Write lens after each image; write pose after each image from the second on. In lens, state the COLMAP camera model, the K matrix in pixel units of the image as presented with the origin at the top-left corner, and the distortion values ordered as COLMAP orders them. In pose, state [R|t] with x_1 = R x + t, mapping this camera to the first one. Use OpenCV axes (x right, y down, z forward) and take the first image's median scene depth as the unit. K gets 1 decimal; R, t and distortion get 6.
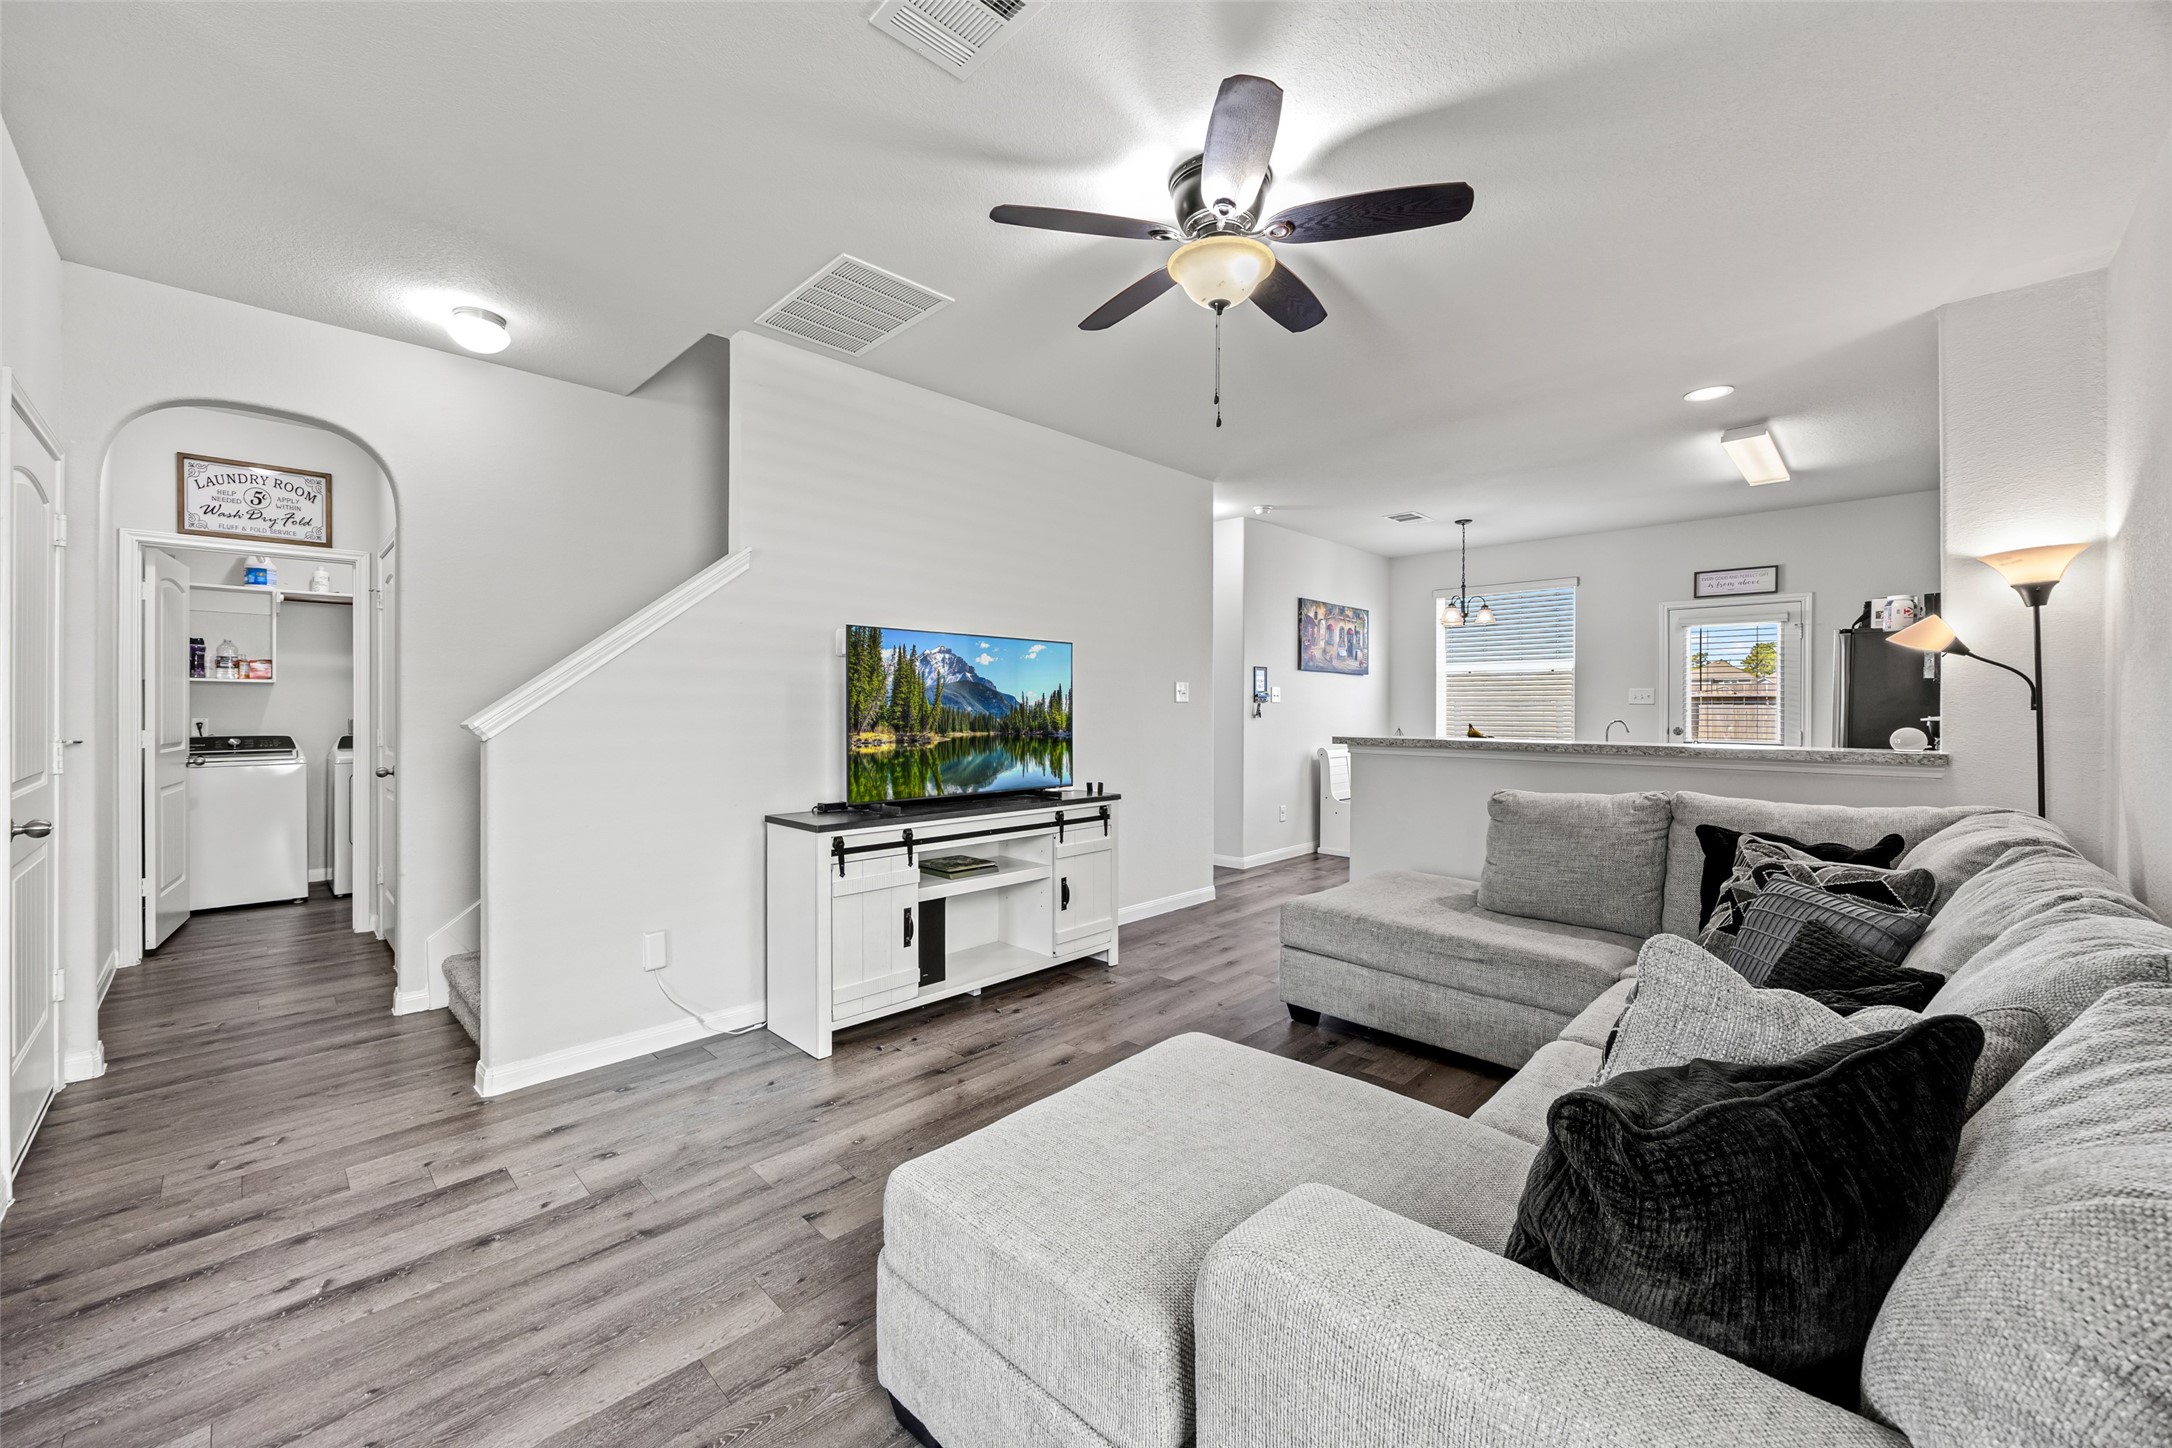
lens RADIAL K [[830.0, 0, 1074.2], [0, 830.0, 707.1], [0, 0, 1]] dist [-0.005120, 0.000796]
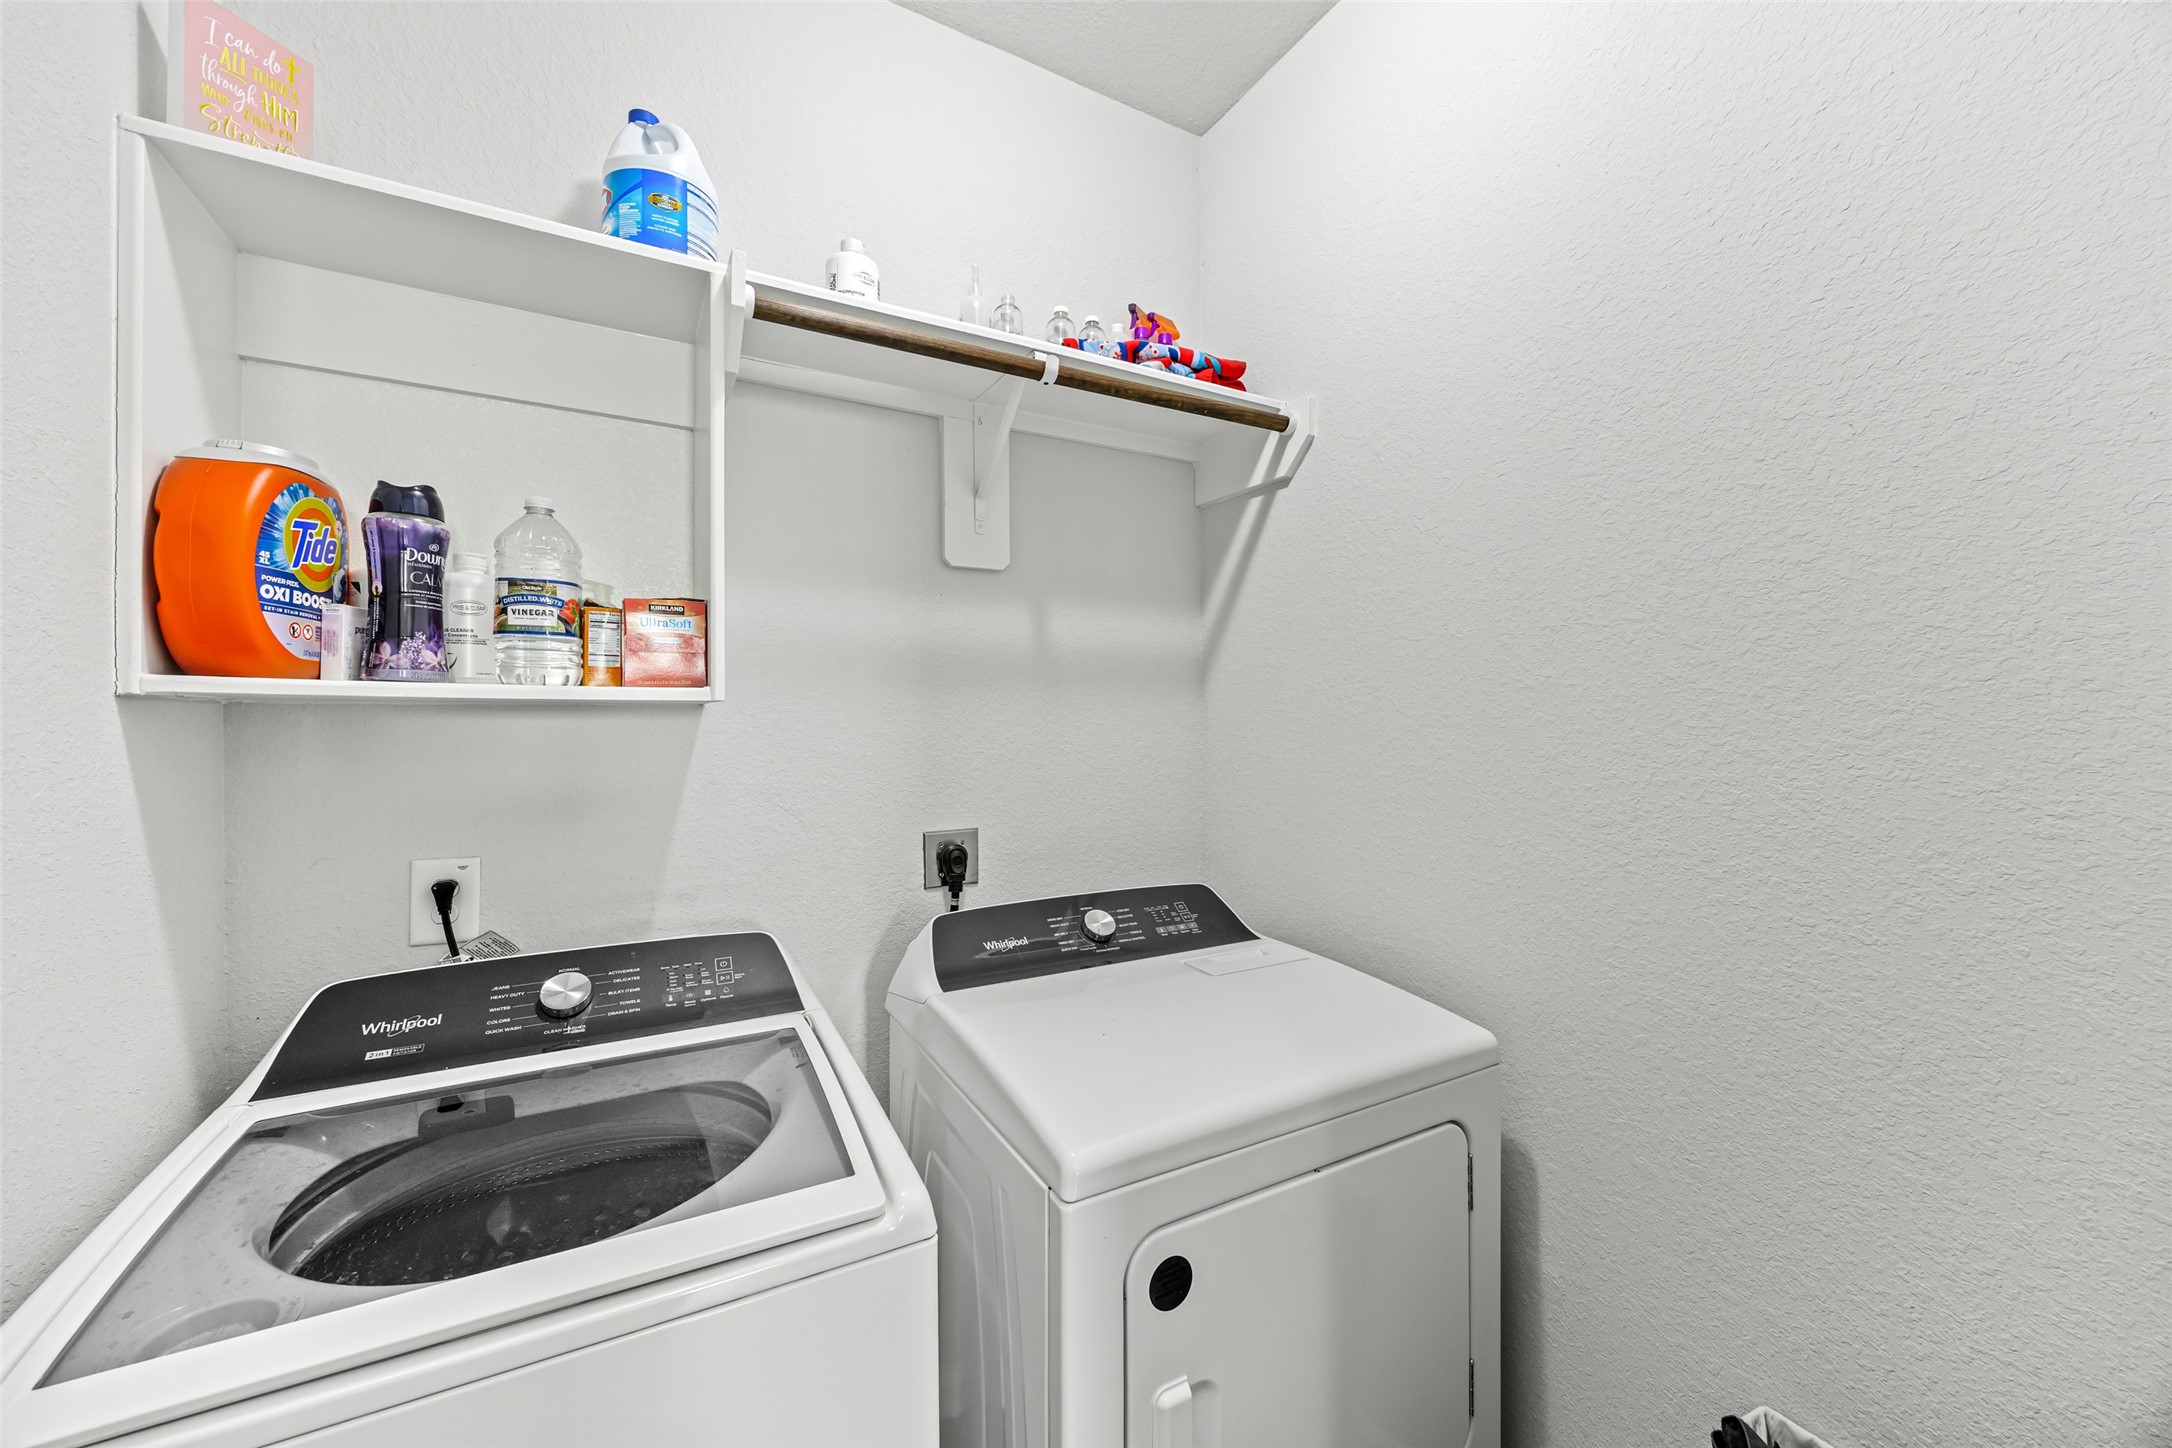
lens RADIAL K [[830.0, 0, 1082.3], [0, 830.0, 729.1], [0, 0, 1]] dist [-0.005120, 0.000796]
pose [[0.961153, 0.002674, -0.276004, -0.835462], [0.000559, 0.999932, 0.011636, -0.025601], [0.276016, -0.011338, 0.961086, 0.837351]]
